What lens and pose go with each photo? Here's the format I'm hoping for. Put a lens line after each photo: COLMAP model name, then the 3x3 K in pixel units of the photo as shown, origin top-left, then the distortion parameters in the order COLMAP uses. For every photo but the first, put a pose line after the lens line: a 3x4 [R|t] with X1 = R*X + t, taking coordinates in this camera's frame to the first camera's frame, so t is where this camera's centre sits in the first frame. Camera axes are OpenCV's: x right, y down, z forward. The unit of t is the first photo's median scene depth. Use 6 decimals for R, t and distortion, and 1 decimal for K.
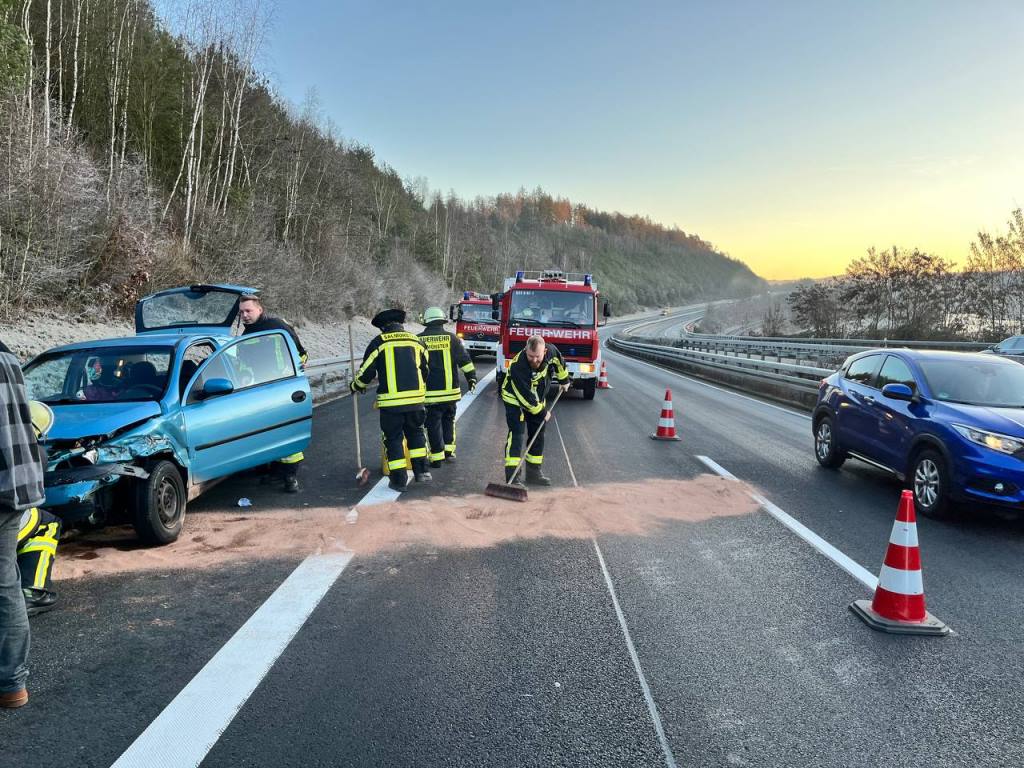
lens RADIAL K [[772.4, 0, 506.5], [0, 772.4, 380.1], [0, 0, 1]] dist [0.047932, -0.066337]
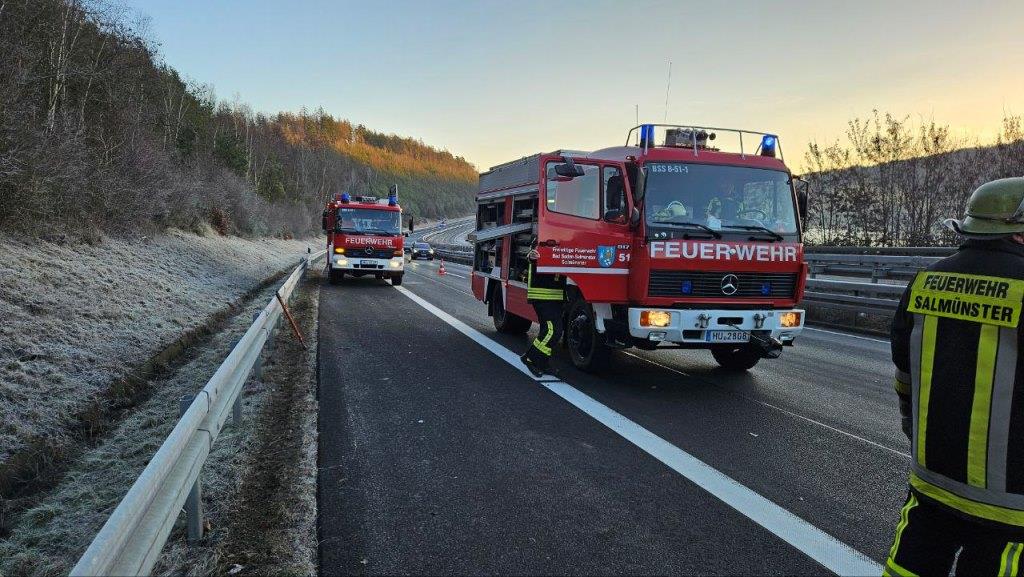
lens RADIAL K [[658.3, 0, 518.7], [0, 658.3, 322.7], [0, 0, 1]] dist [0.023080, -0.002047]
pose [[0.945384, -0.057043, 0.320927, -0.110703], [0.037264, 0.997027, 0.067445, -0.026798], [-0.323820, -0.051802, 0.944699, 0.354507]]
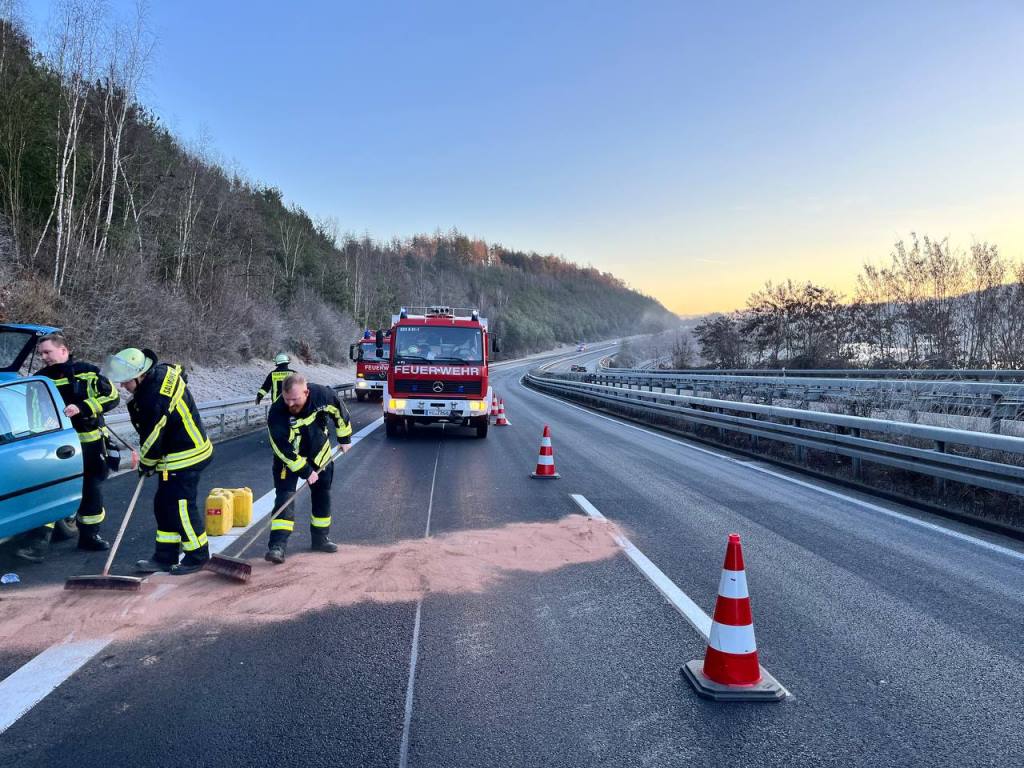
lens RADIAL K [[772.4, 0, 508.9], [0, 772.4, 381.5], [0, 0, 1]] dist [0.047932, -0.066337]
pose [[0.994235, -0.027461, 0.103645, 0.024693], [0.032388, 0.998409, -0.046157, 0.000184], [-0.102213, 0.049248, 0.993543, 0.019896]]
